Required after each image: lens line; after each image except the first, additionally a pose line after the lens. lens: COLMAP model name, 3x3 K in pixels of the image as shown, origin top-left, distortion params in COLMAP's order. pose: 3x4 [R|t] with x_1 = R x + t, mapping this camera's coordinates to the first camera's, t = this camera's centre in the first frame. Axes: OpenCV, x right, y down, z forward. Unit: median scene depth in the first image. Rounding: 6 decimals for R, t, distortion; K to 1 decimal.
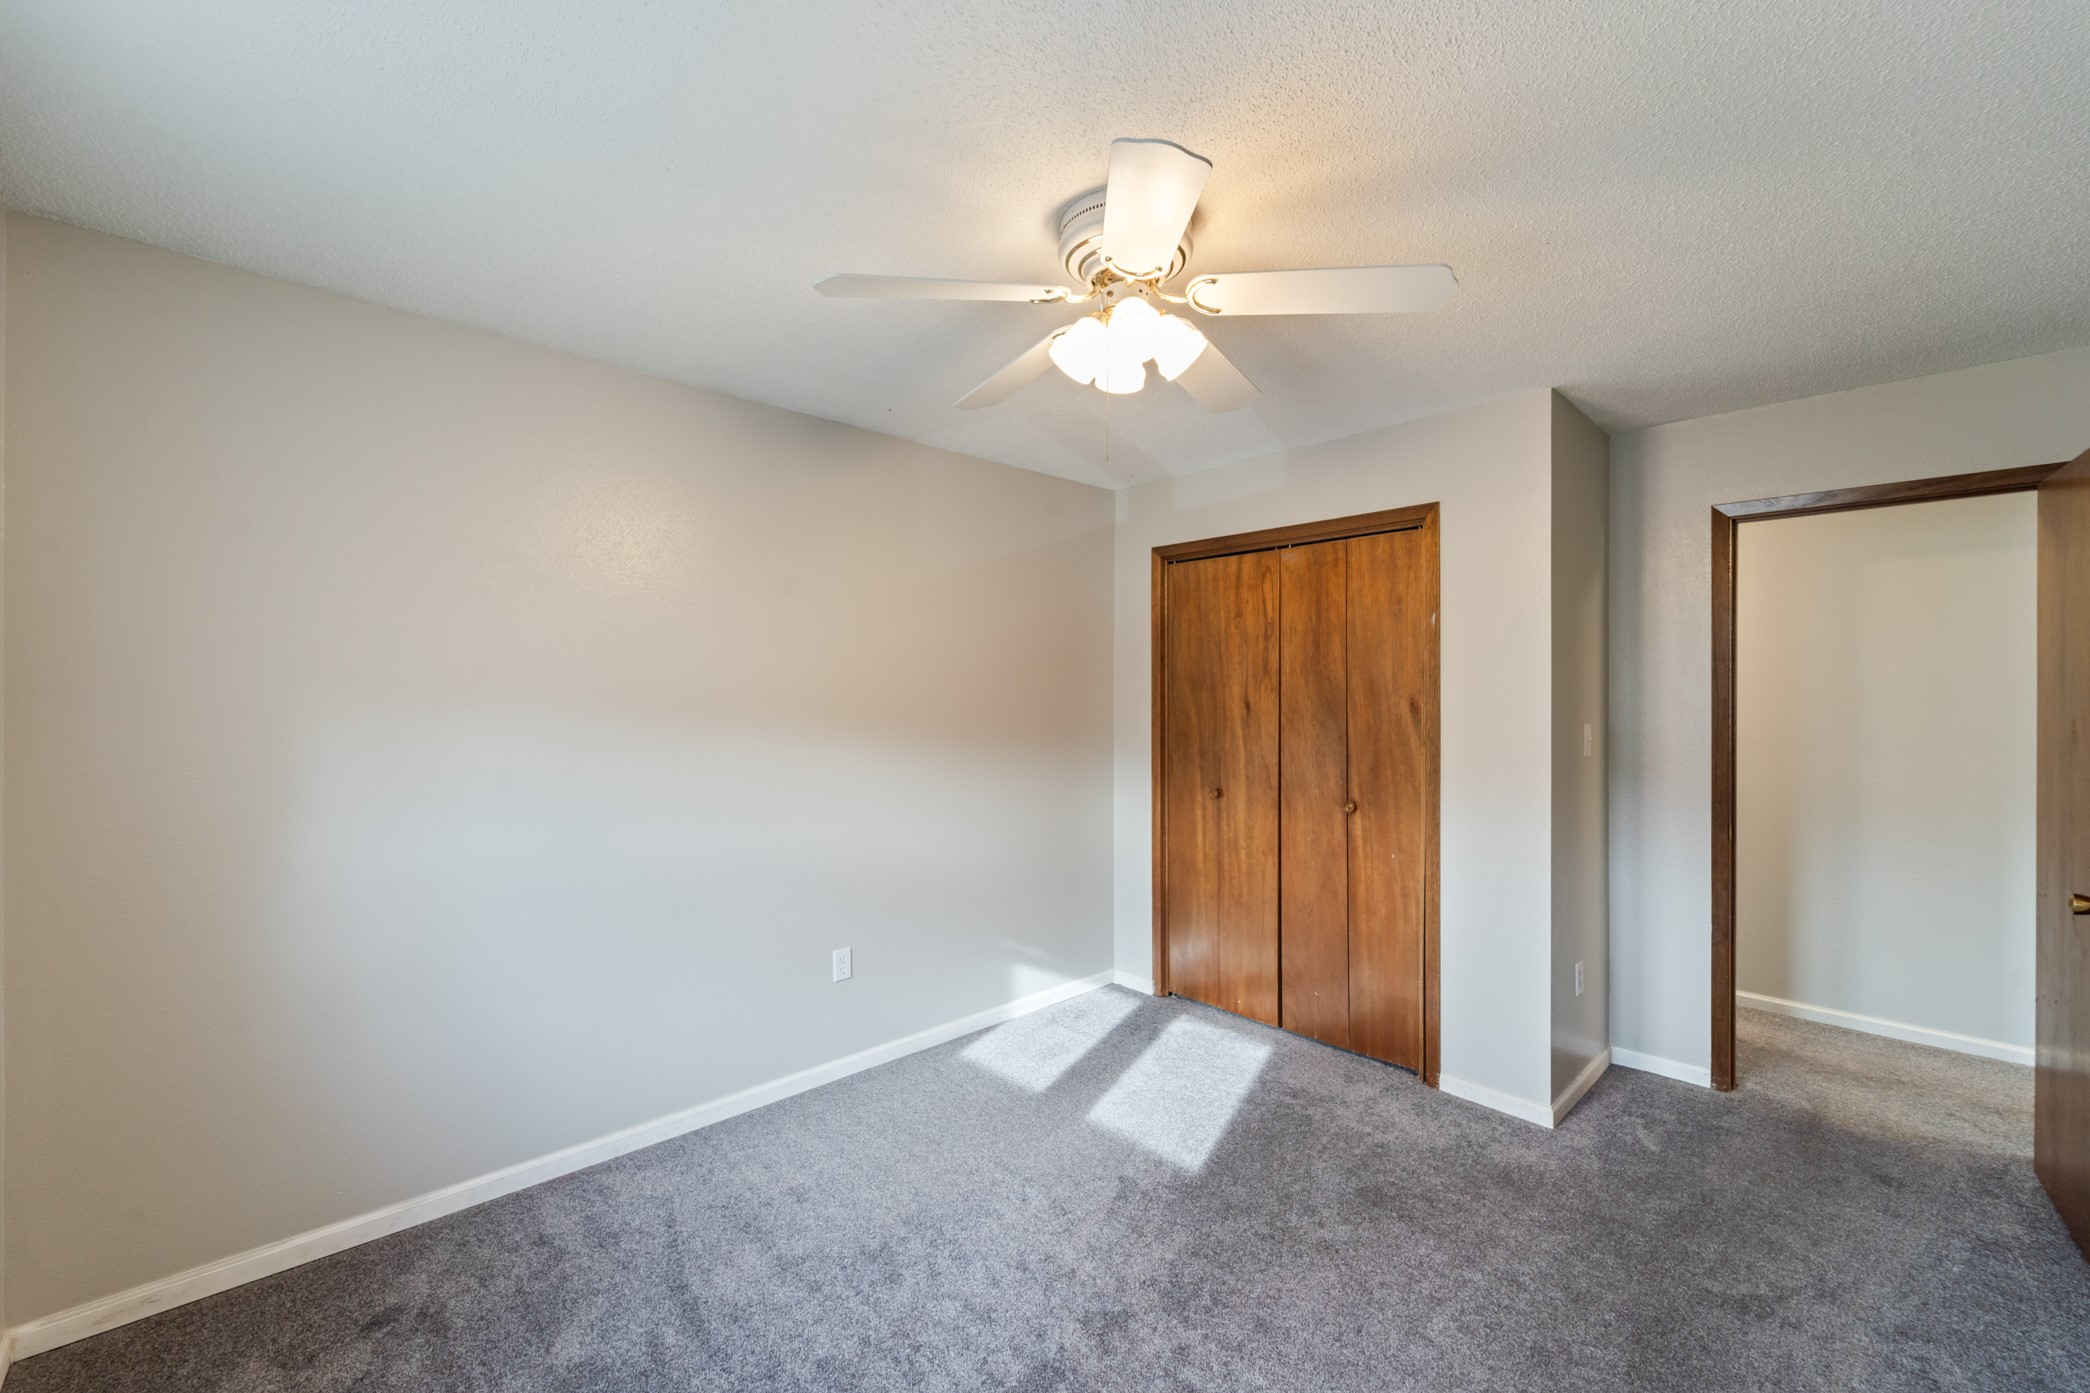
lens RADIAL K [[860.1, 0, 1031.5], [0, 860.1, 687.8], [0, 0, 1]] dist [-0.001339, -0.000083]
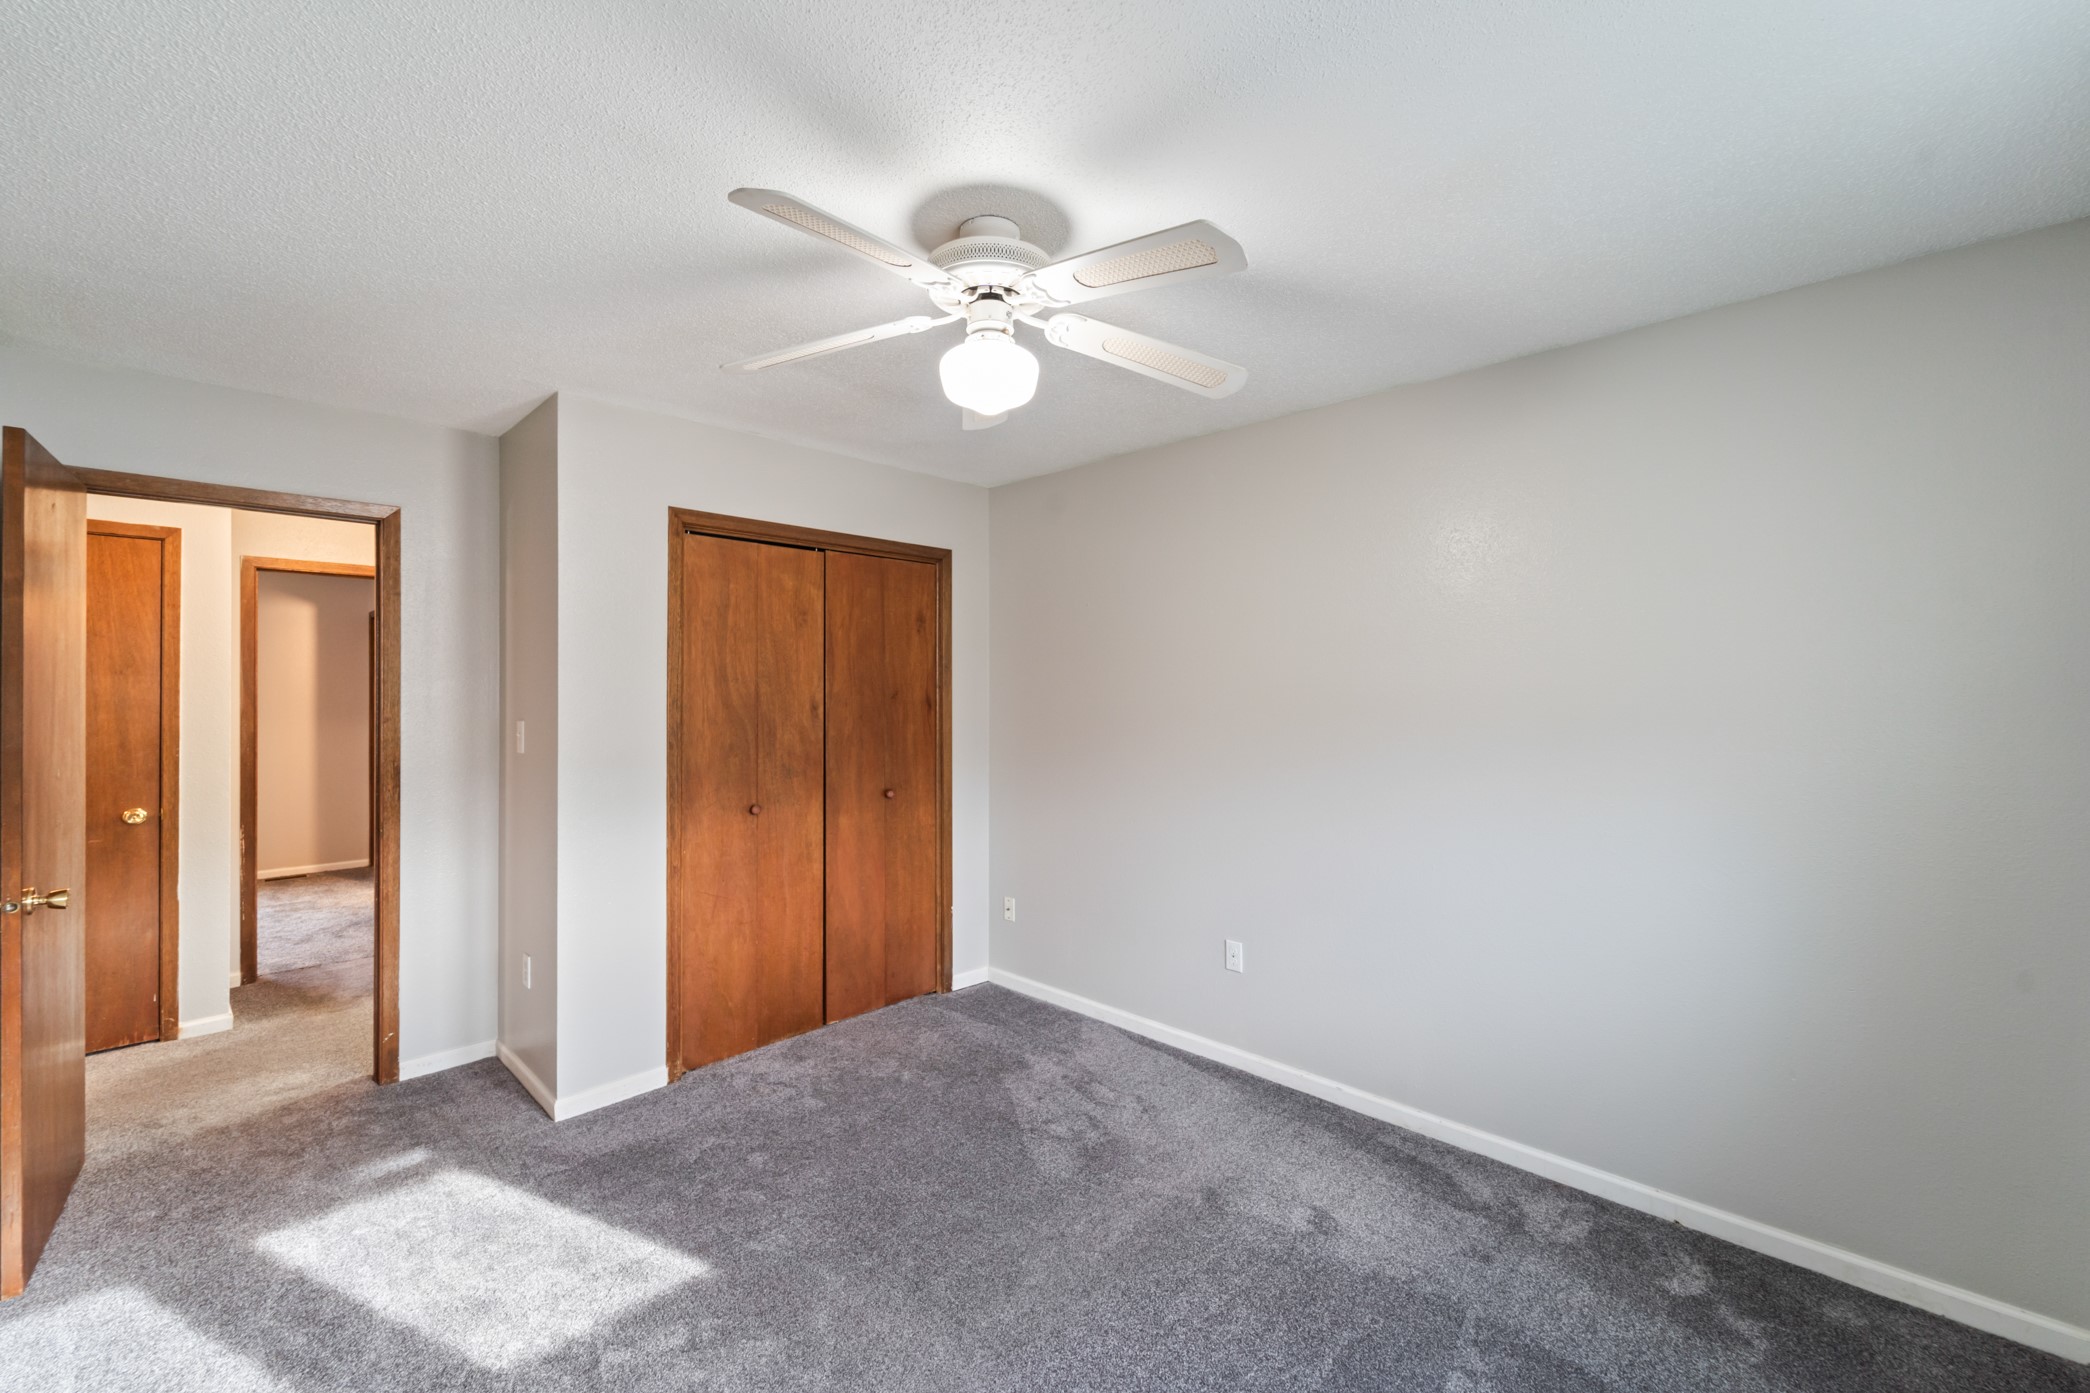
lens RADIAL K [[860.1, 0, 1031.5], [0, 860.1, 687.8], [0, 0, 1]] dist [-0.001339, -0.000083]
pose [[-0.093970, 0.001288, 0.995574, -0.653465], [0.002232, 0.999997, -0.001083, -0.000517], [-0.995572, 0.002121, -0.093973, 0.753830]]
